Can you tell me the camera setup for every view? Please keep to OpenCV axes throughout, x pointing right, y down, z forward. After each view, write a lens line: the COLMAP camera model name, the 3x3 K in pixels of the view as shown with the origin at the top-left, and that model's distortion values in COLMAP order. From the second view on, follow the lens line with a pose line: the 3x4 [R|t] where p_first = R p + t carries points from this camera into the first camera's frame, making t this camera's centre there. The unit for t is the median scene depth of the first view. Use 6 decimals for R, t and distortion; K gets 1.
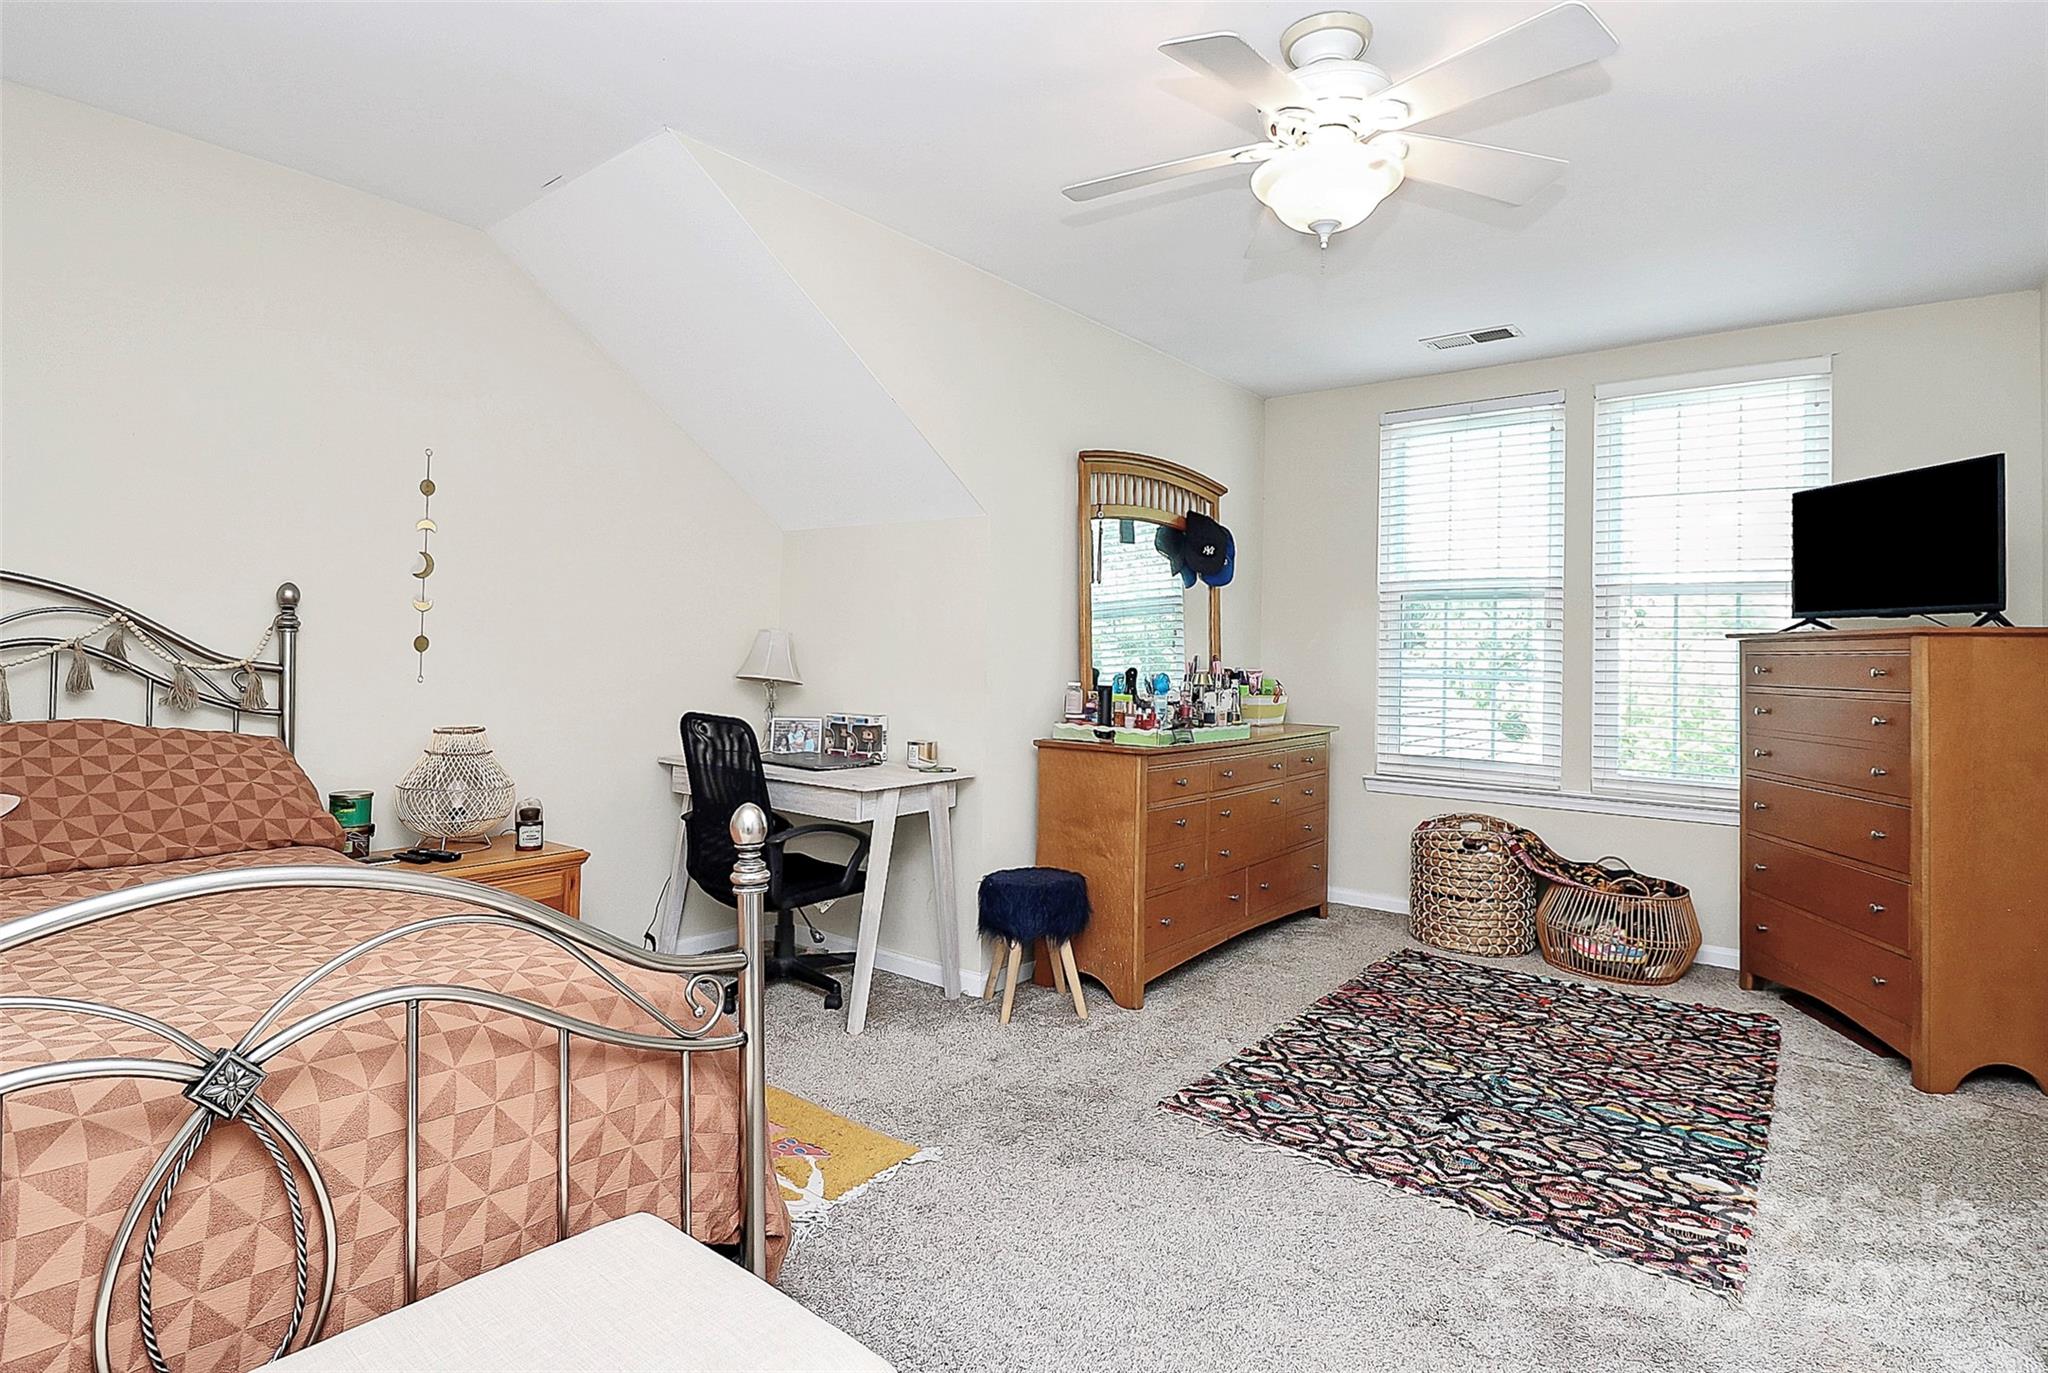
lens RADIAL K [[996.2, 0, 1031.2], [0, 996.2, 653.7], [0, 0, 1]] dist [-0.000307, -0.030994]
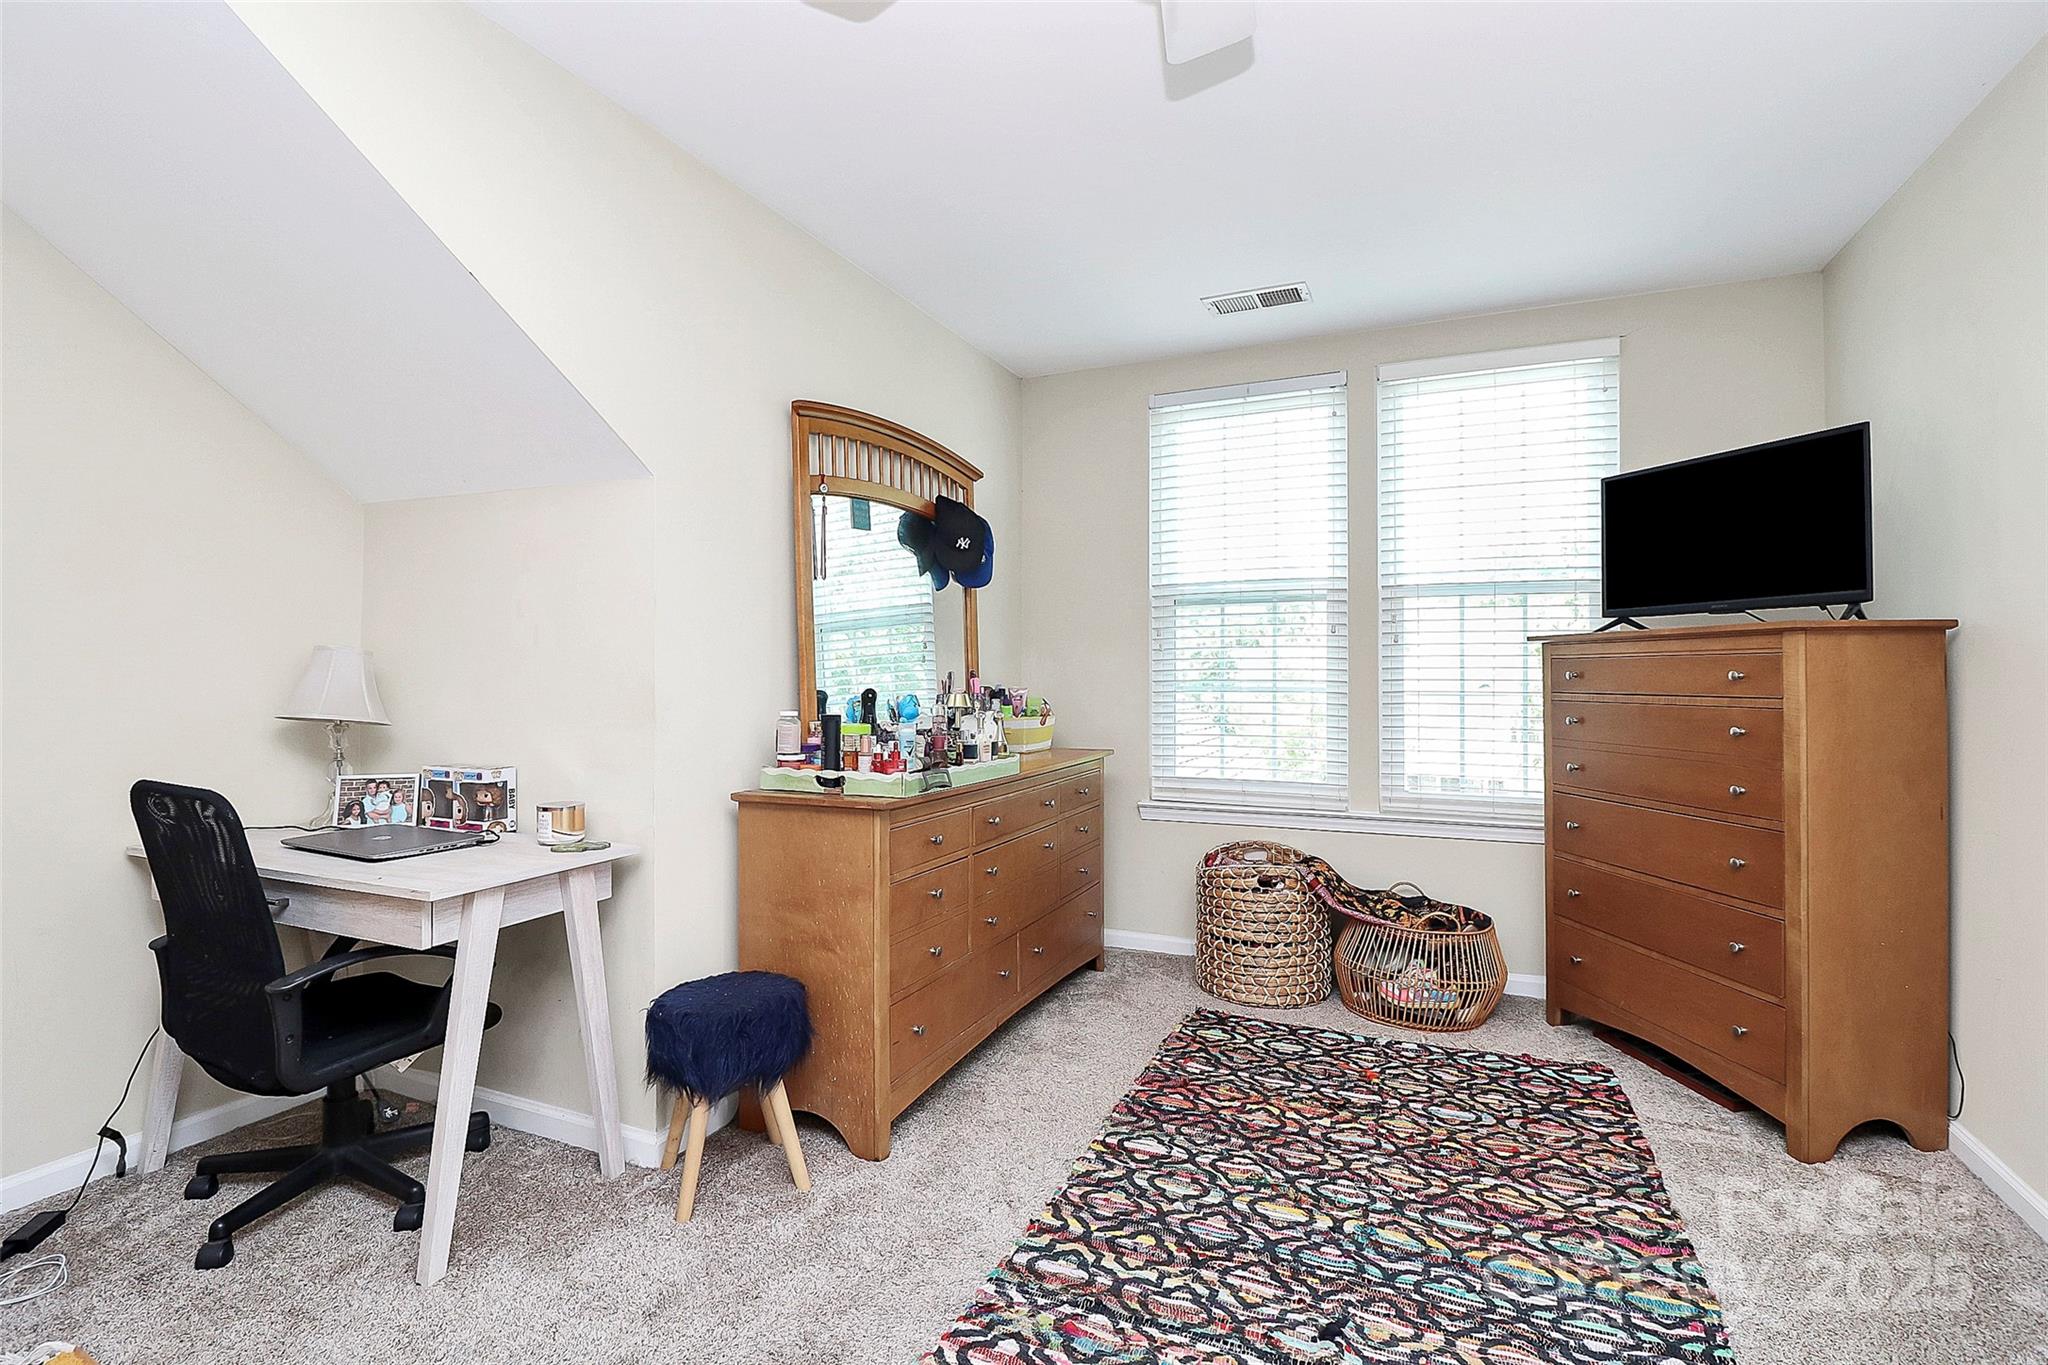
lens RADIAL K [[977.0, 0, 1012.1], [0, 977.0, 665.5], [0, 0, 1]] dist [-0.013823, -0.000810]
pose [[0.973429, -0.018683, 0.228227, 0.039739], [0.019982, 0.999795, -0.003384, 0.000559], [-0.228117, 0.007855, 0.973602, 0.258898]]
